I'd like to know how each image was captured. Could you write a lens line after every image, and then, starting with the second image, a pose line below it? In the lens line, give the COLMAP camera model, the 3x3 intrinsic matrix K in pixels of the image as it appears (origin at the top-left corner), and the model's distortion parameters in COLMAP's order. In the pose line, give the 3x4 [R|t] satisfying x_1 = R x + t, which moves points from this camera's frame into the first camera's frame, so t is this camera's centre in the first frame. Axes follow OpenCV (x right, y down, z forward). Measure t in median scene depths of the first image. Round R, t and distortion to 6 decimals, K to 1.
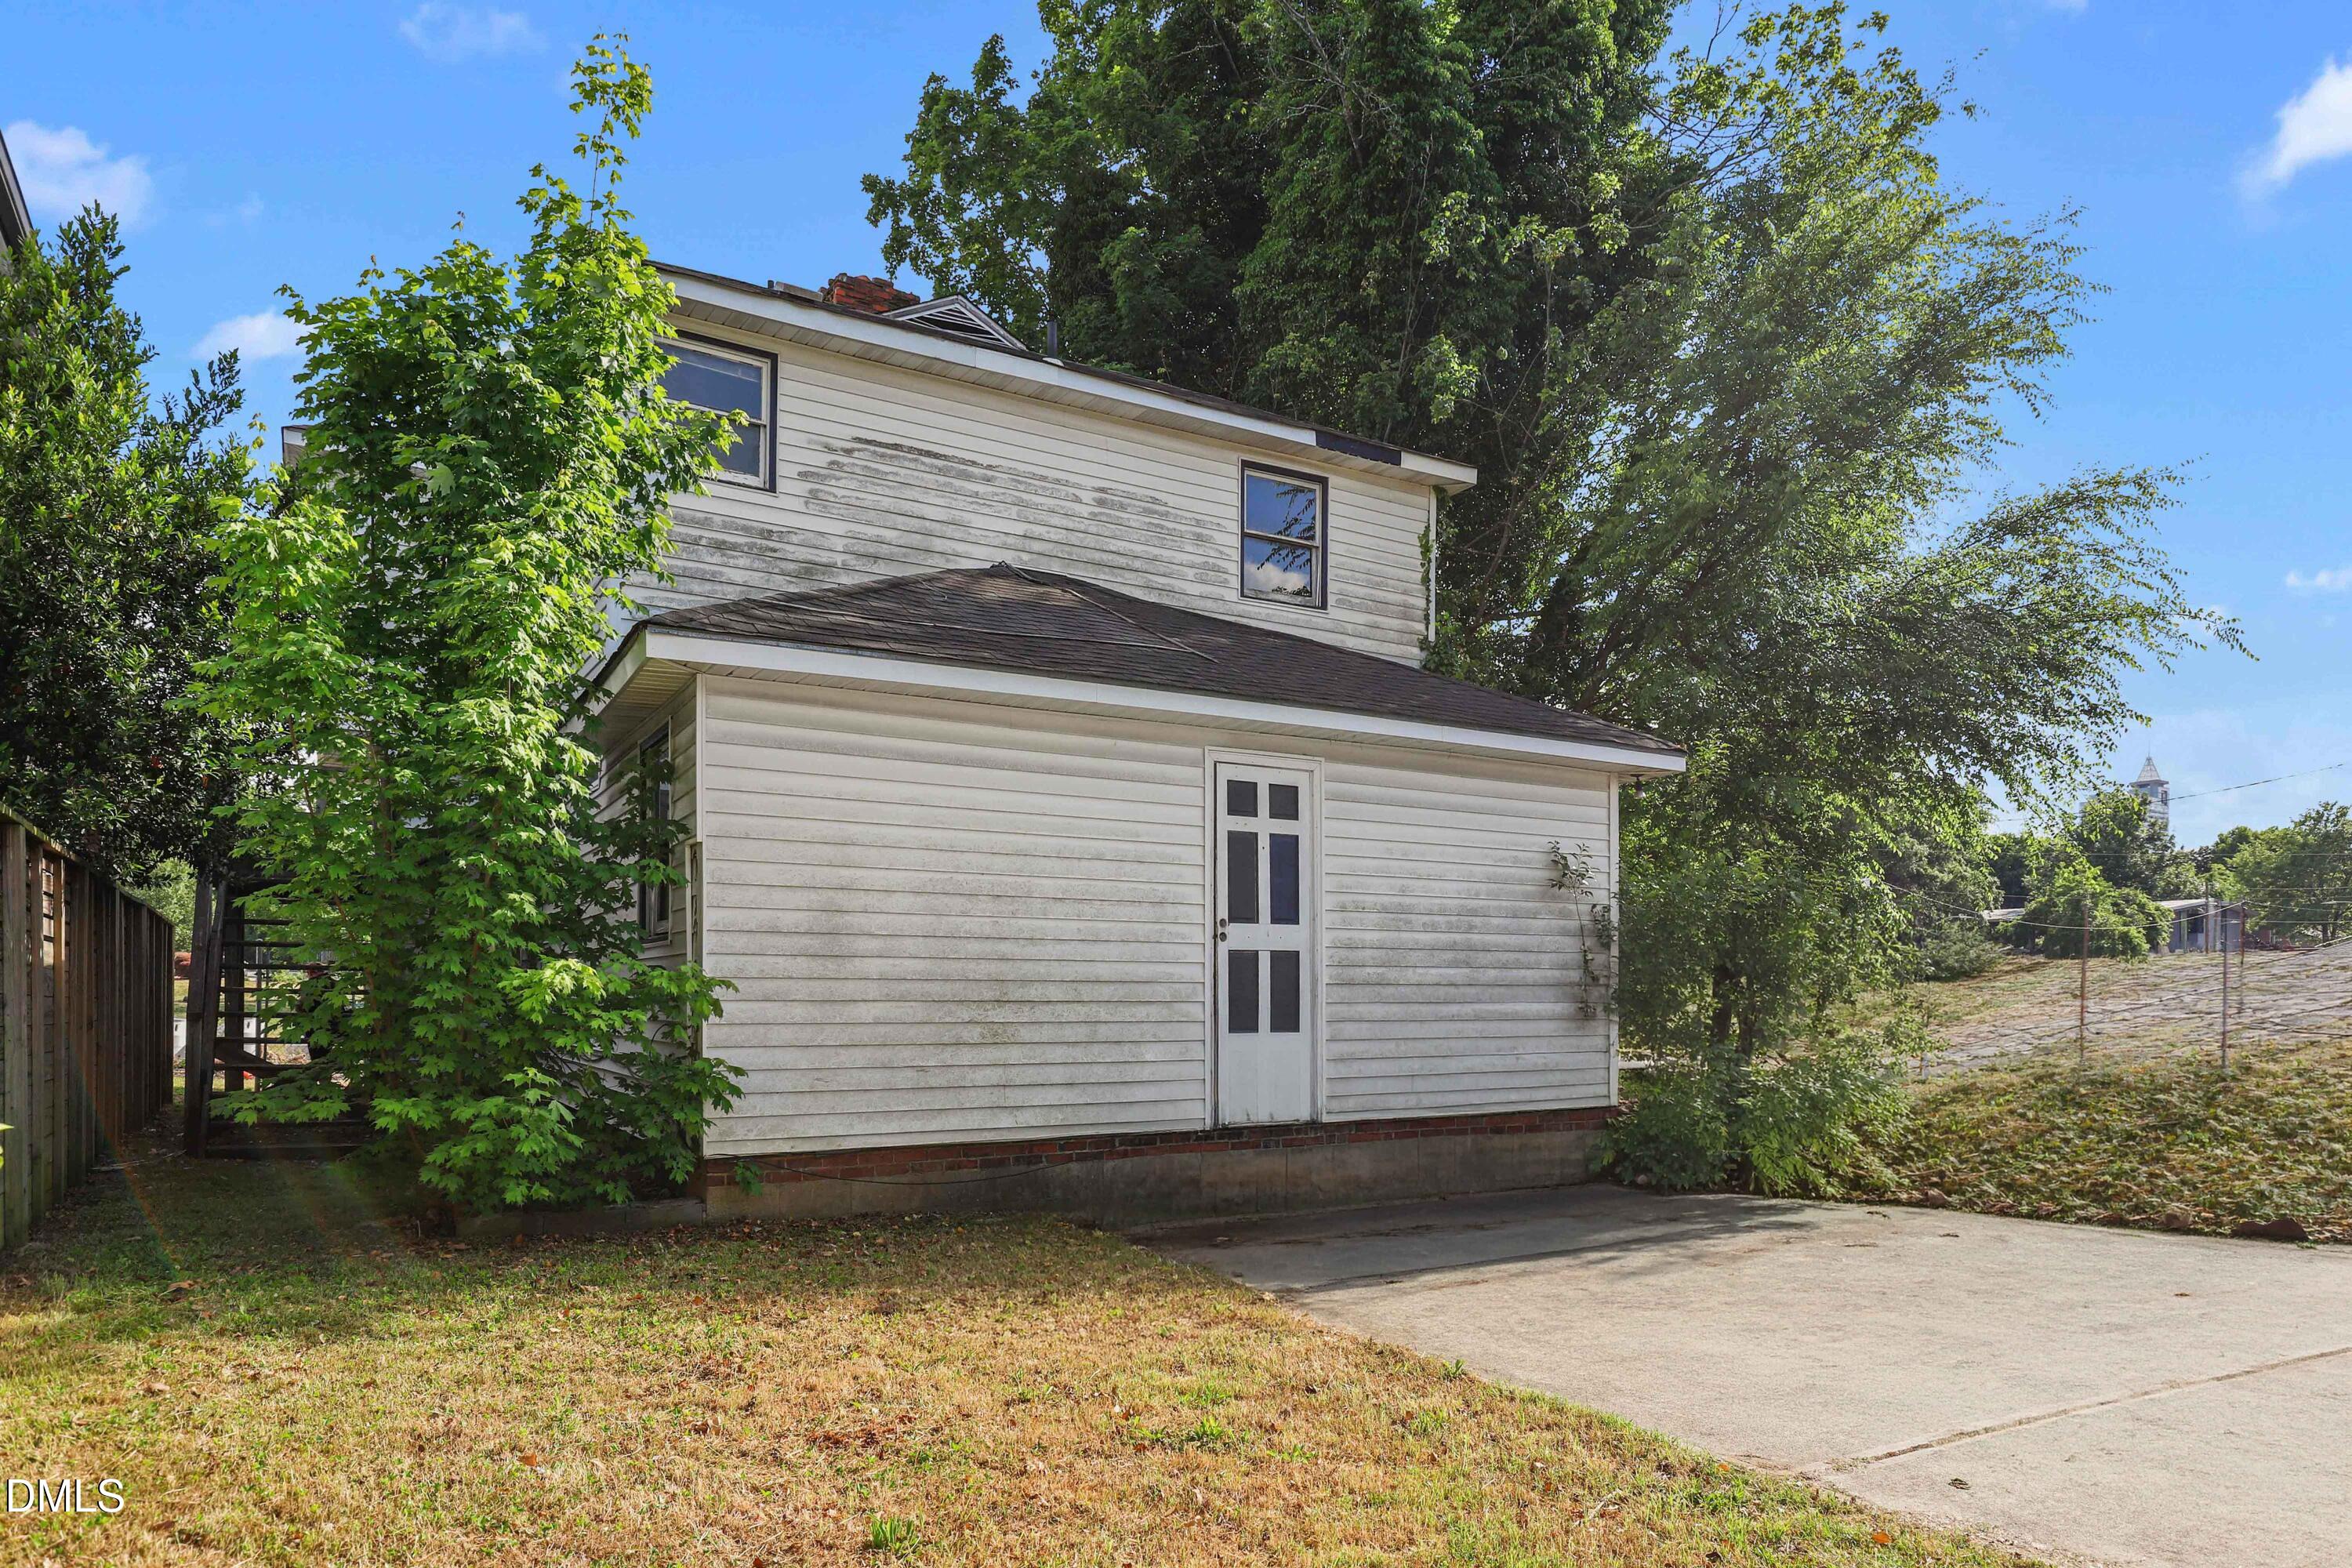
lens RADIAL K [[1403.0, 0, 1176.0], [0, 1403.0, 784.0], [0, 0, 1]] dist [0.034995, 0.000384]
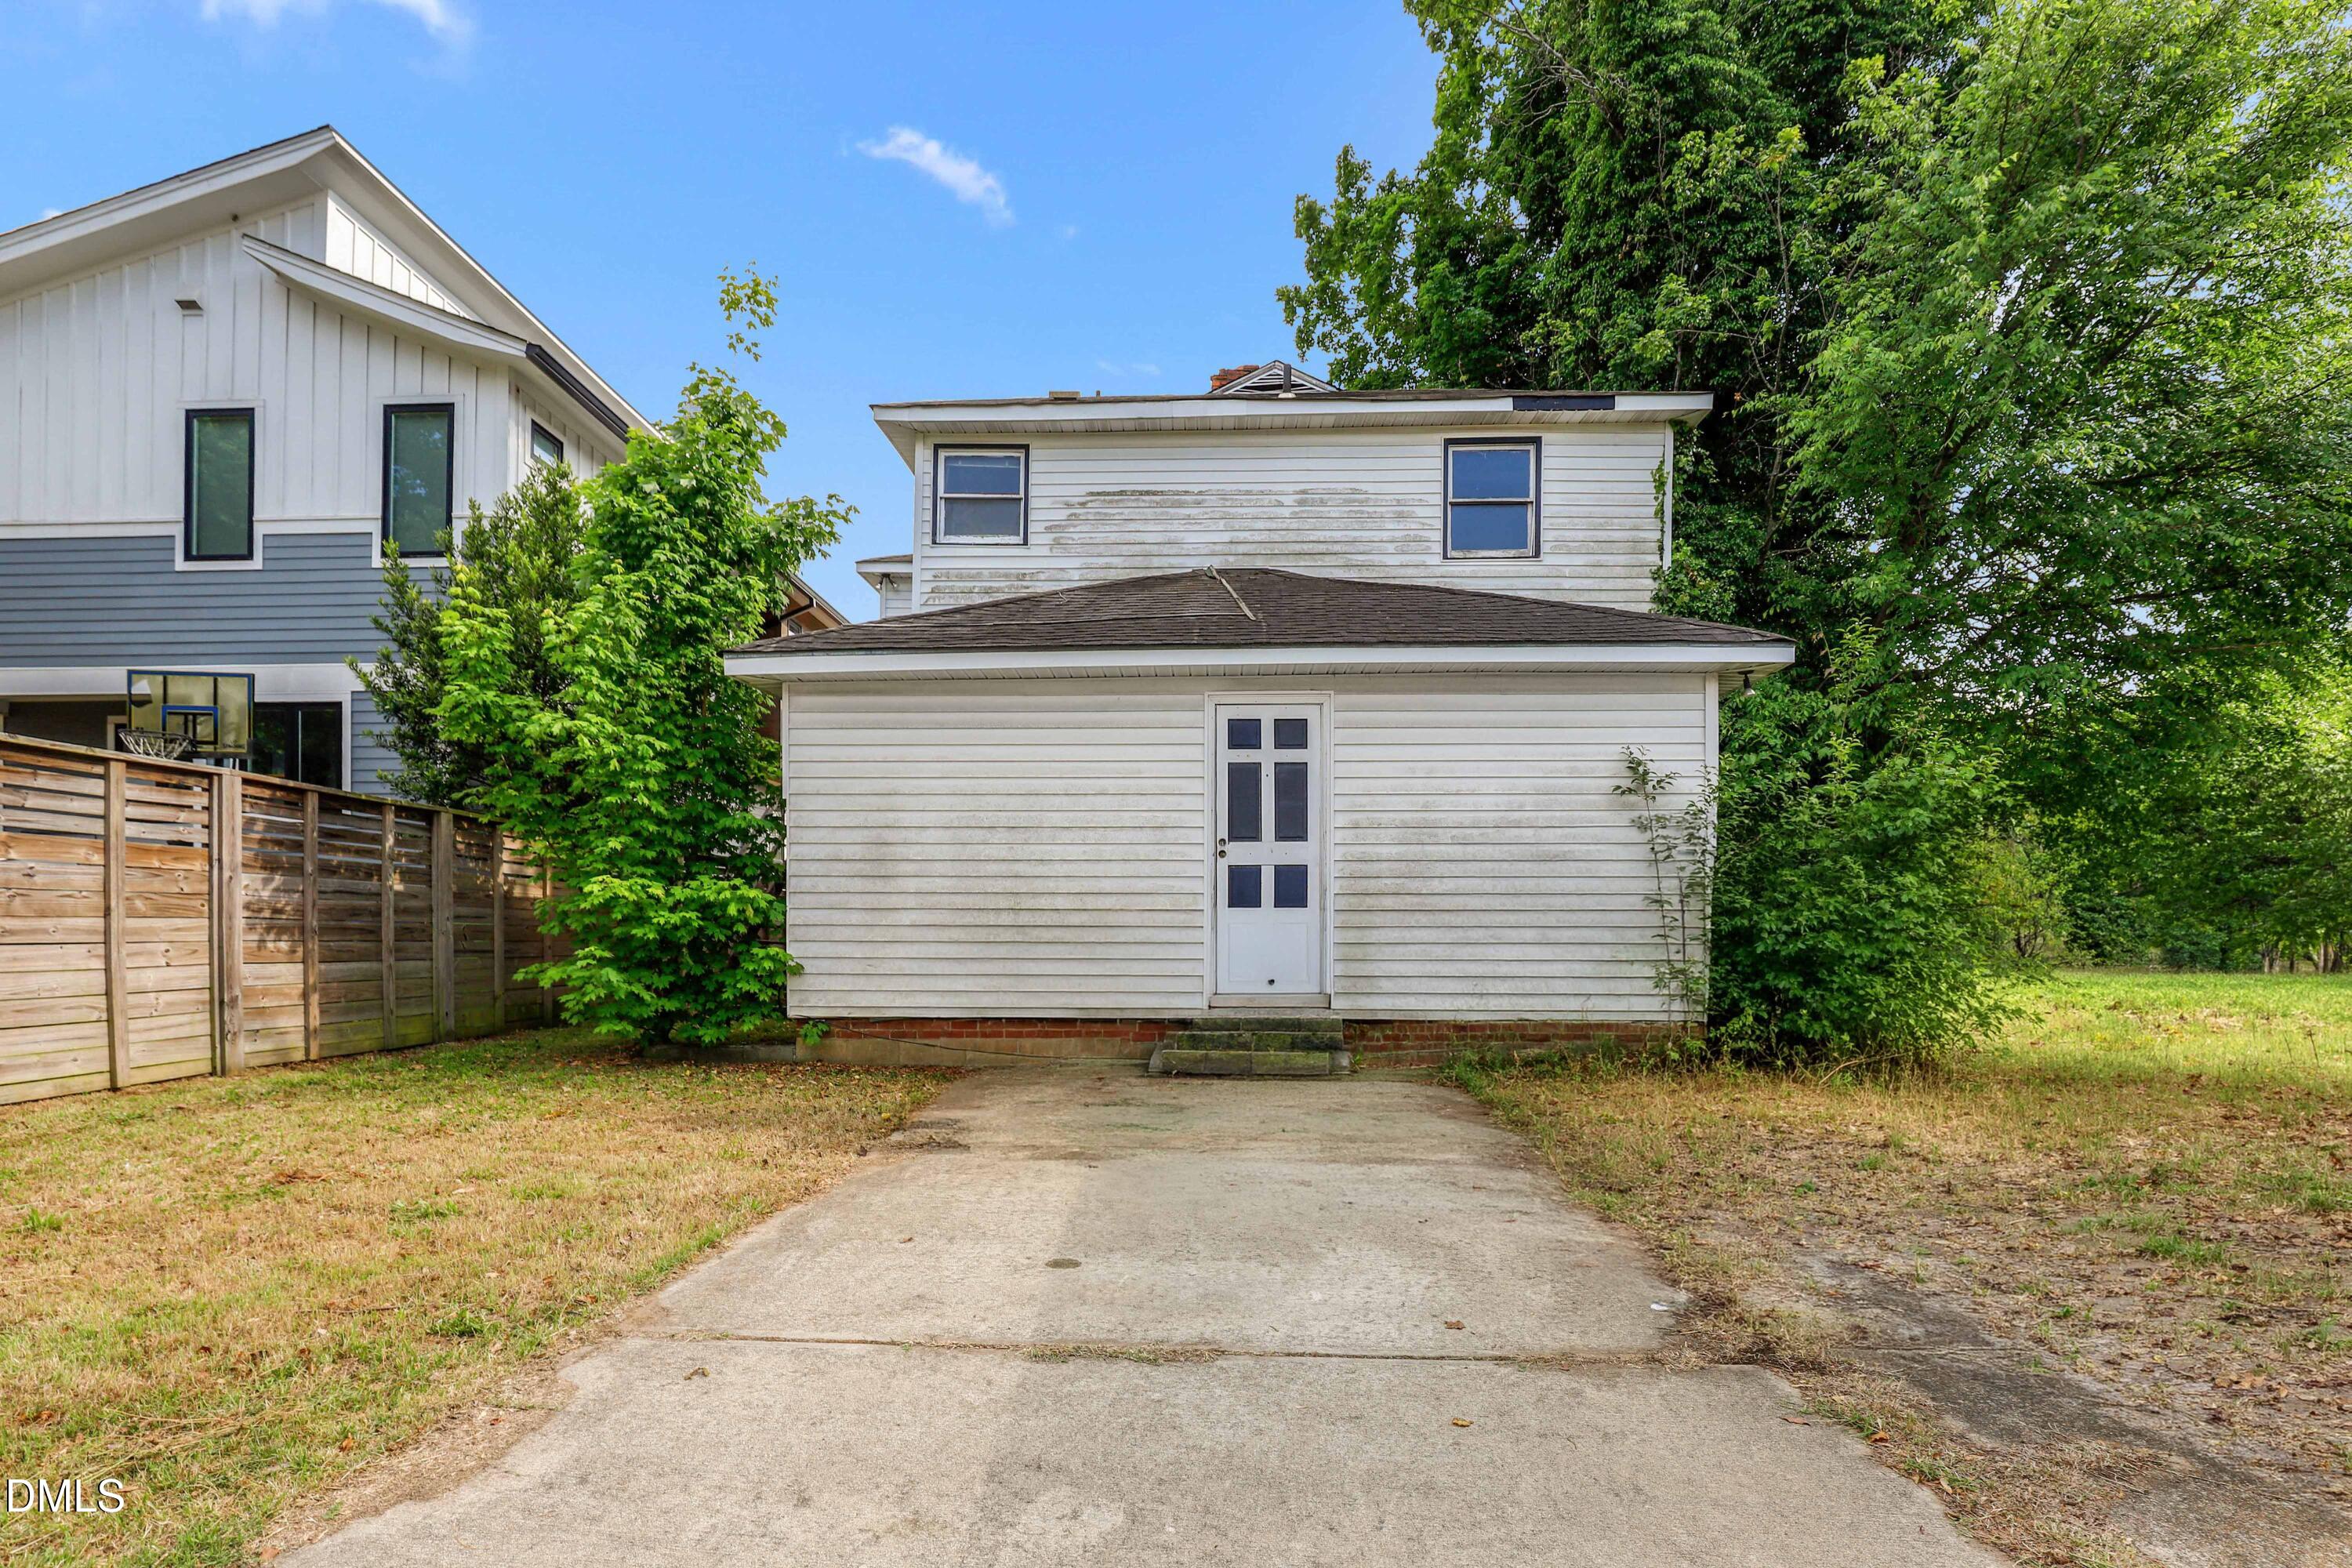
lens RADIAL K [[1096.1, 0, 1183.9], [0, 1096.1, 792.5], [0, 0, 1]] dist [-0.020348, 0.008136]
pose [[0.854854, -0.071074, -0.513977, 0.369335], [0.082166, 0.996618, -0.001154, 0.043884], [0.512321, -0.041245, 0.857803, 0.161242]]
